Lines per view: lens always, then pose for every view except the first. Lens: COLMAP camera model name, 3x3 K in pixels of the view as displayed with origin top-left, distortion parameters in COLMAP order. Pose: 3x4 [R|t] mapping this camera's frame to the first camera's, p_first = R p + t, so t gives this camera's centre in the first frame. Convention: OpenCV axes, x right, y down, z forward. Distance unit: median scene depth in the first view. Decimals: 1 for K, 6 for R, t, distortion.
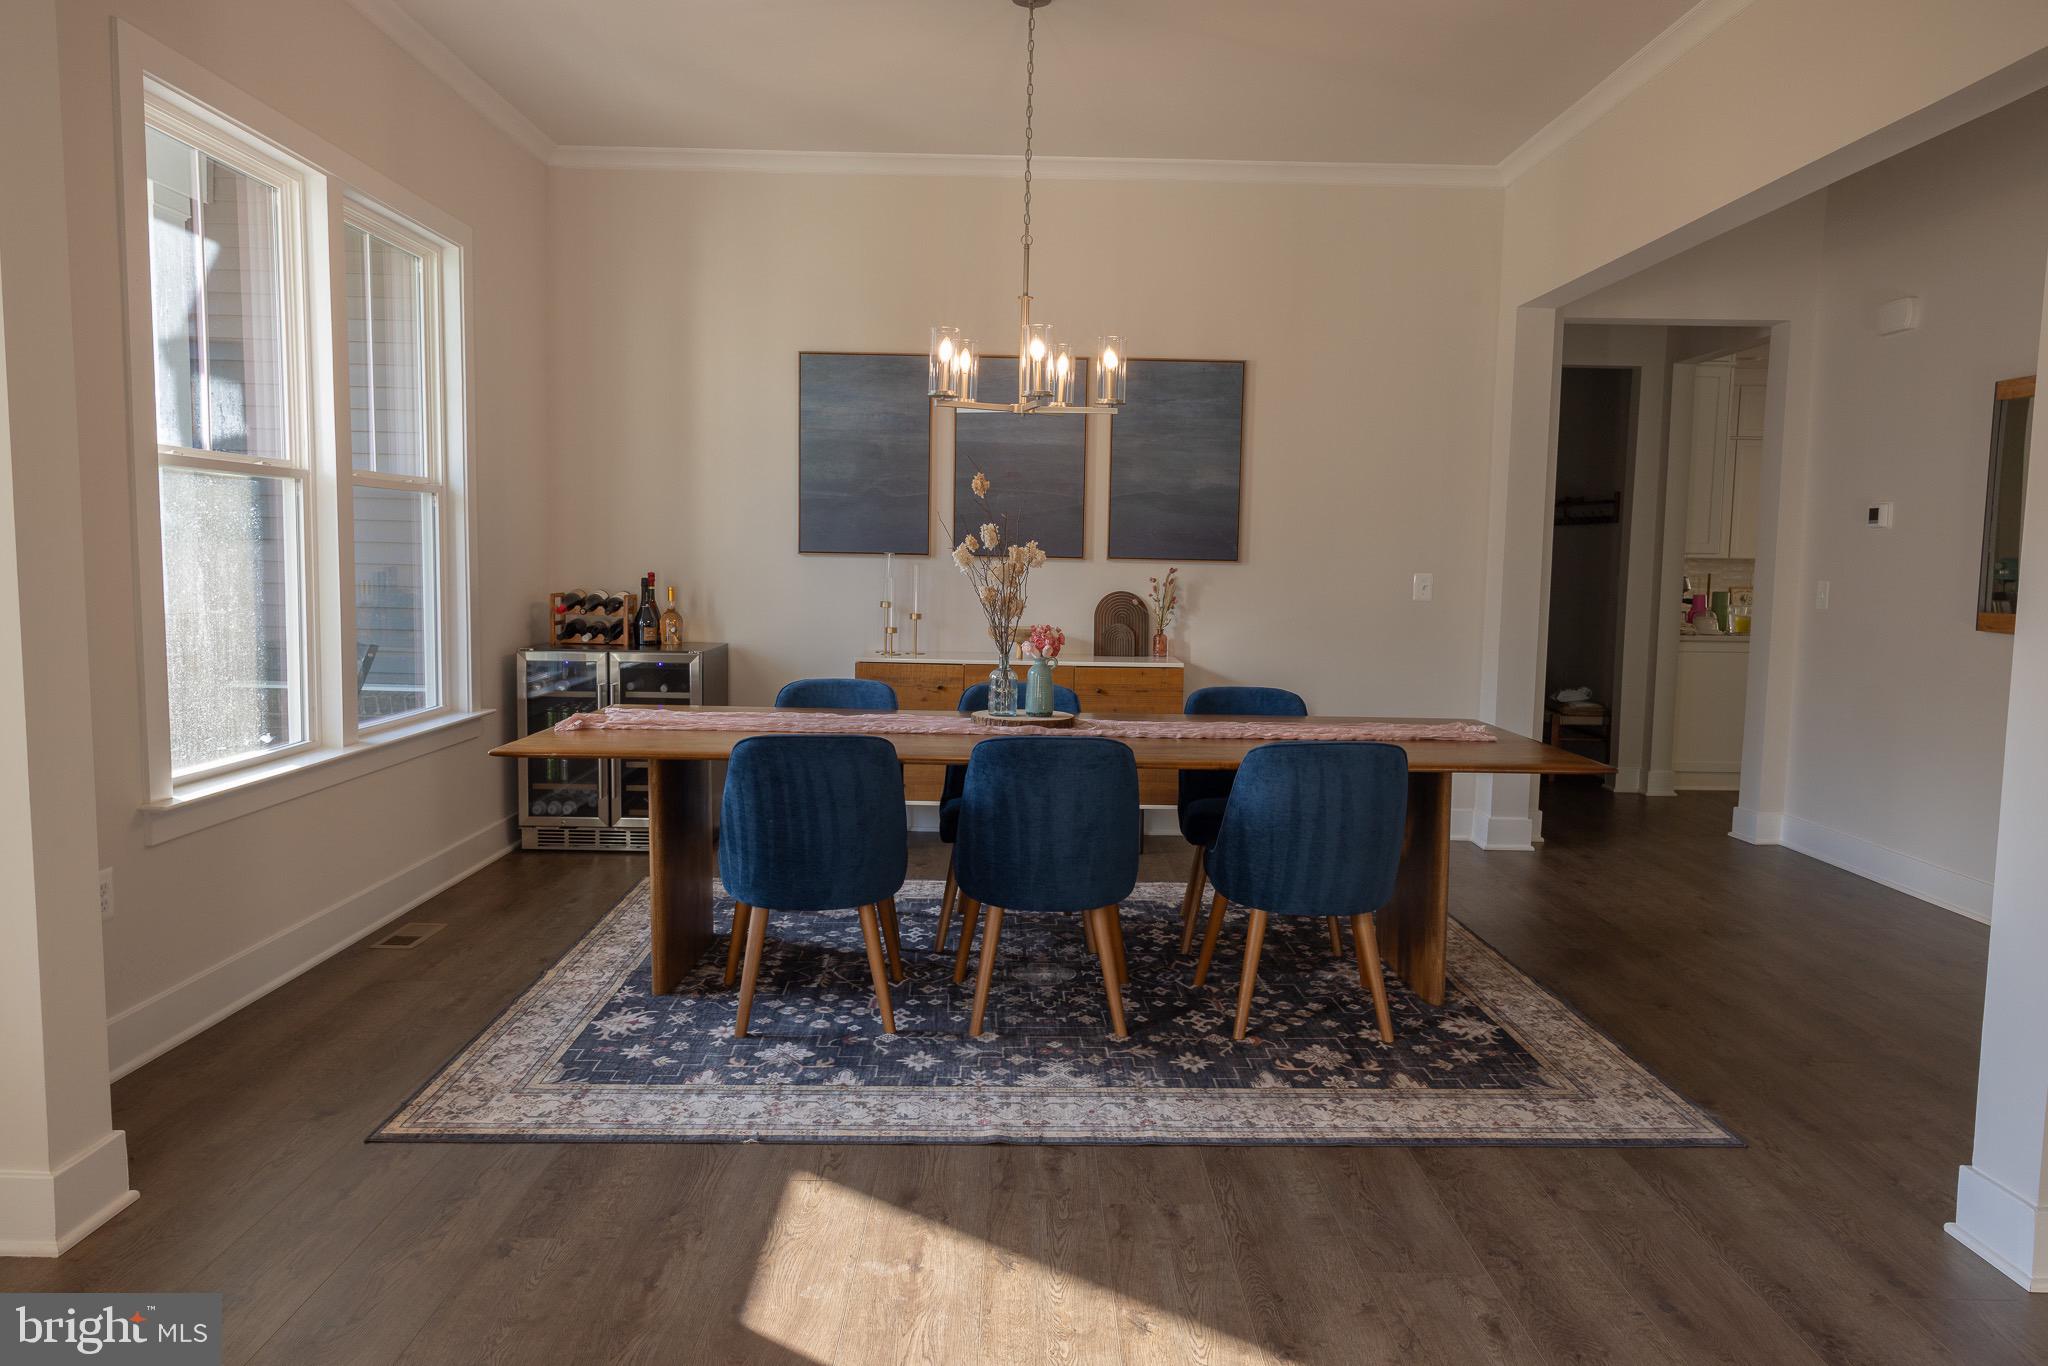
lens RADIAL K [[1364.0, 0, 1026.4], [0, 1364.0, 683.6], [0, 0, 1]] dist [-0.004011, 0.010089]
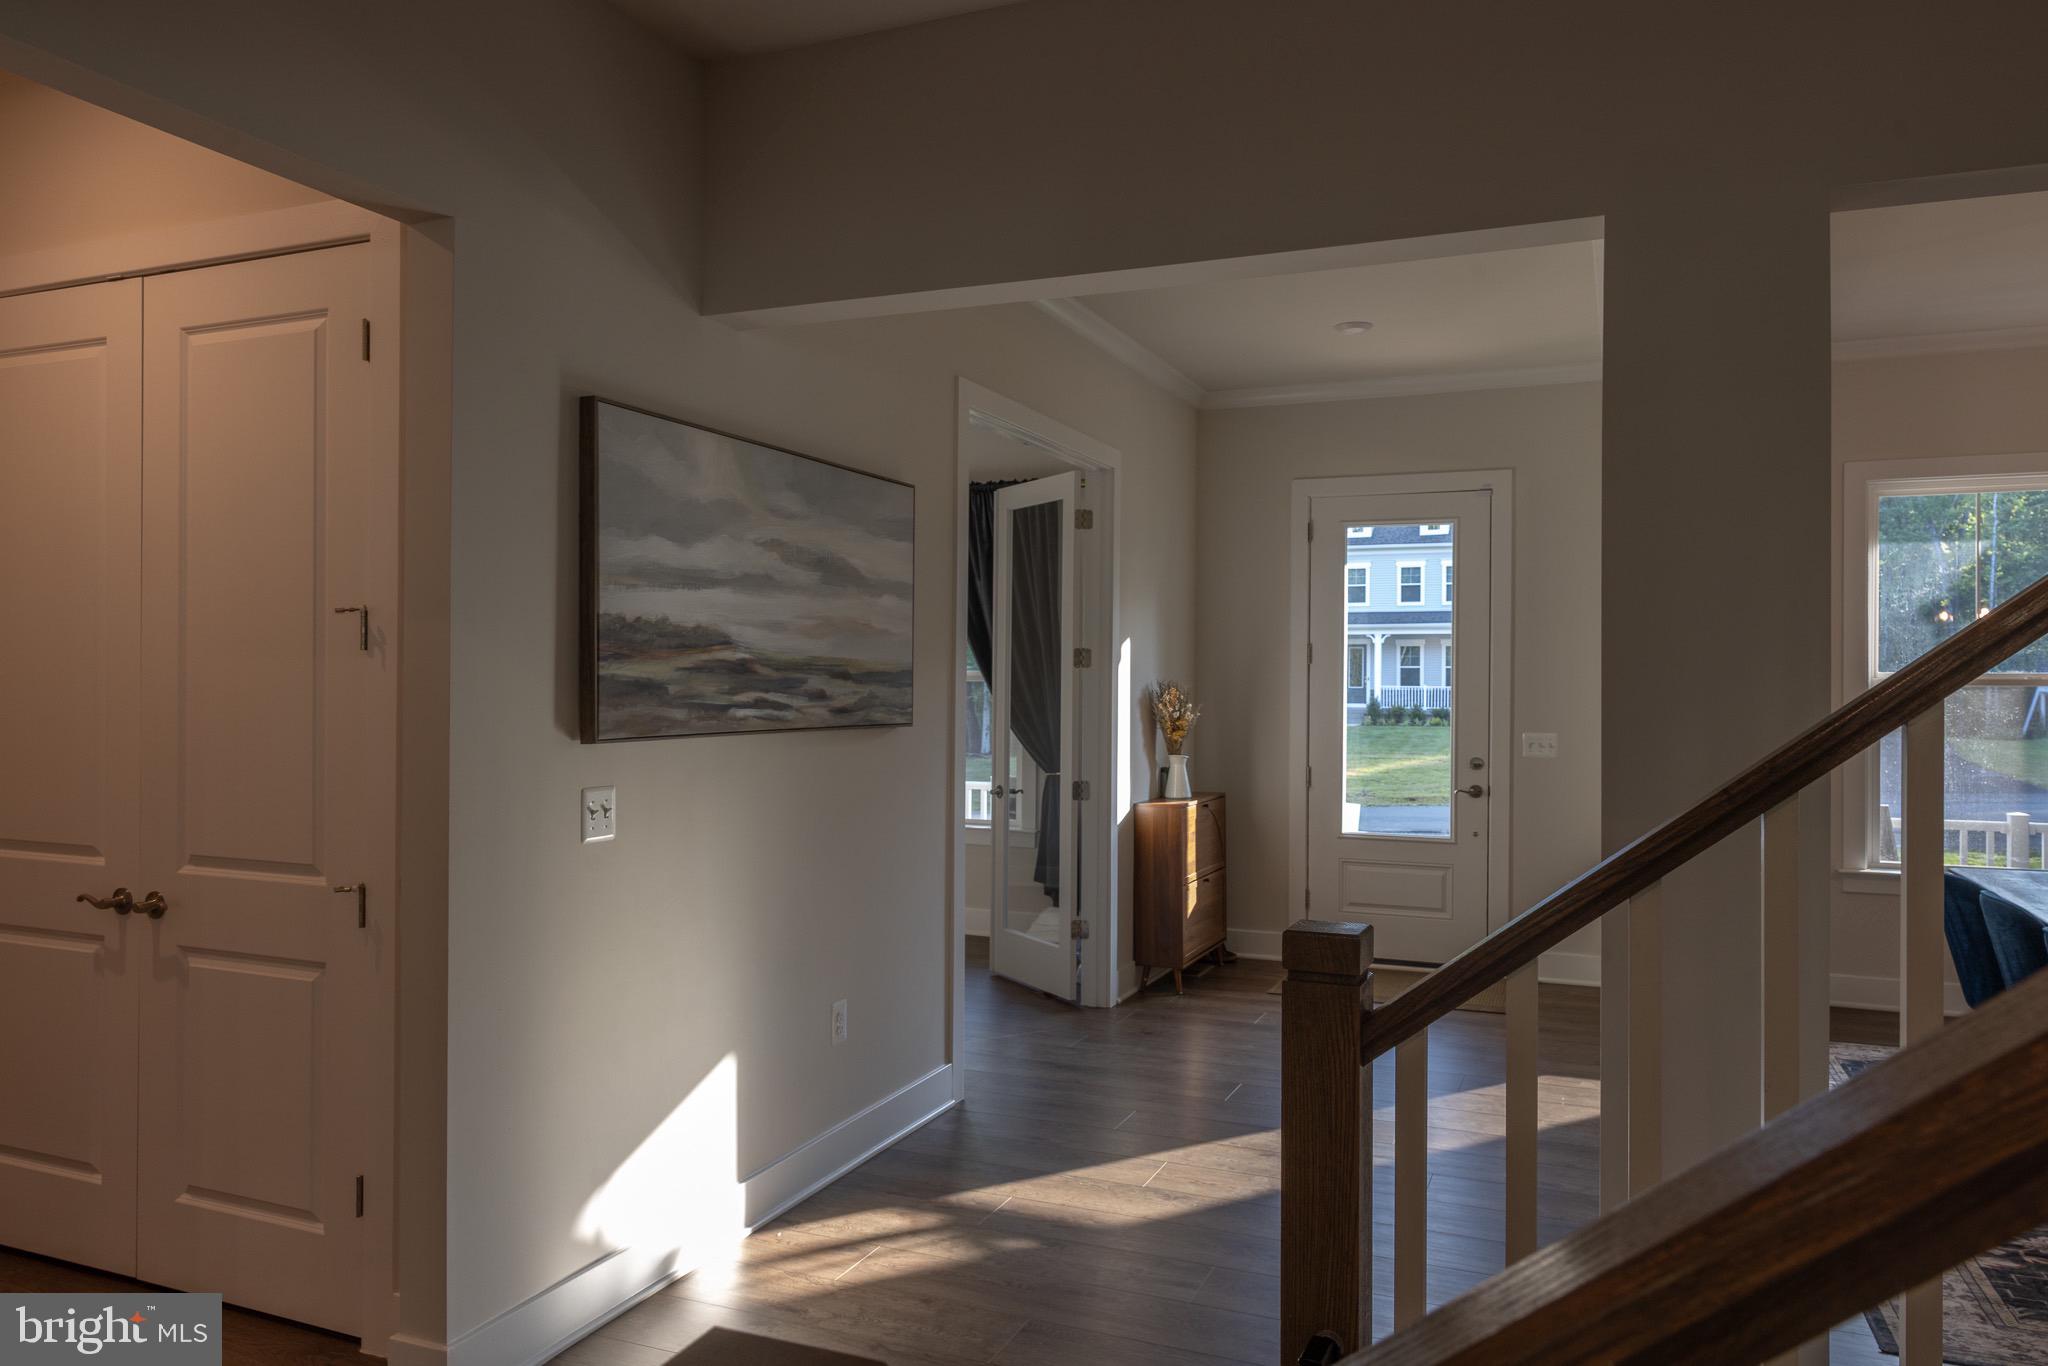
lens RADIAL K [[1410.0, 0, 1020.2], [0, 1410.0, 677.3], [0, 0, 1]] dist [-0.008364, 0.005575]
pose [[-0.400451, -0.021558, -0.916064, 1.390255], [-0.095561, 0.995254, 0.018352, -0.086151], [0.911322, 0.094889, -0.400611, 0.637766]]
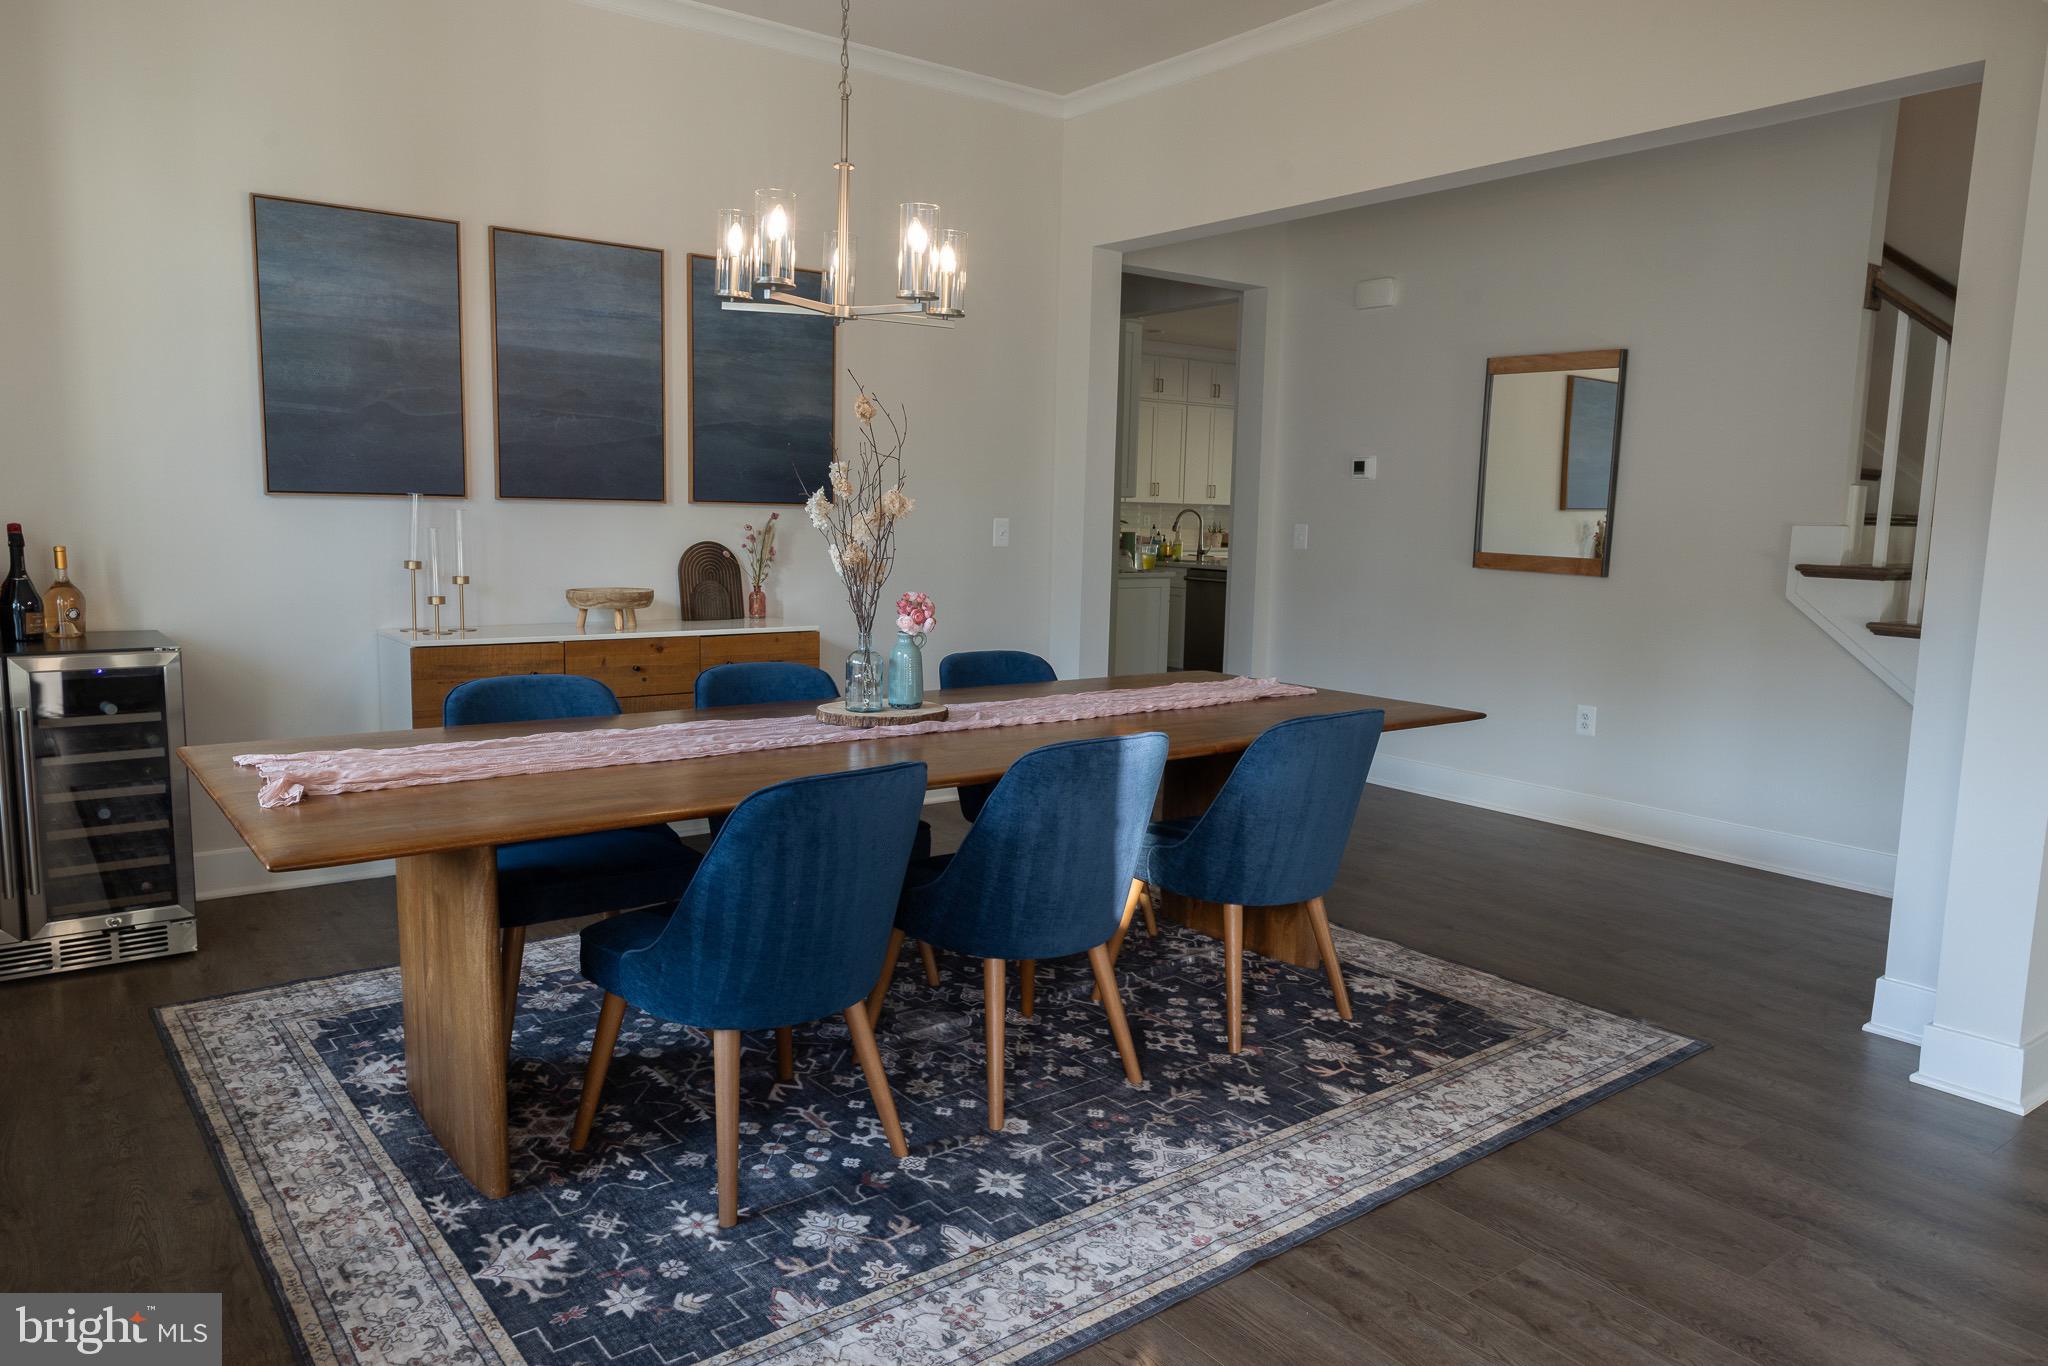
lens RADIAL K [[1364.0, 0, 1026.4], [0, 1364.0, 683.6], [0, 0, 1]] dist [-0.004011, 0.010089]
pose [[0.801261, -0.075978, 0.593472, -0.451156], [0.047292, 0.996844, 0.063769, -0.042130], [-0.596444, -0.023029, 0.802325, 0.360110]]
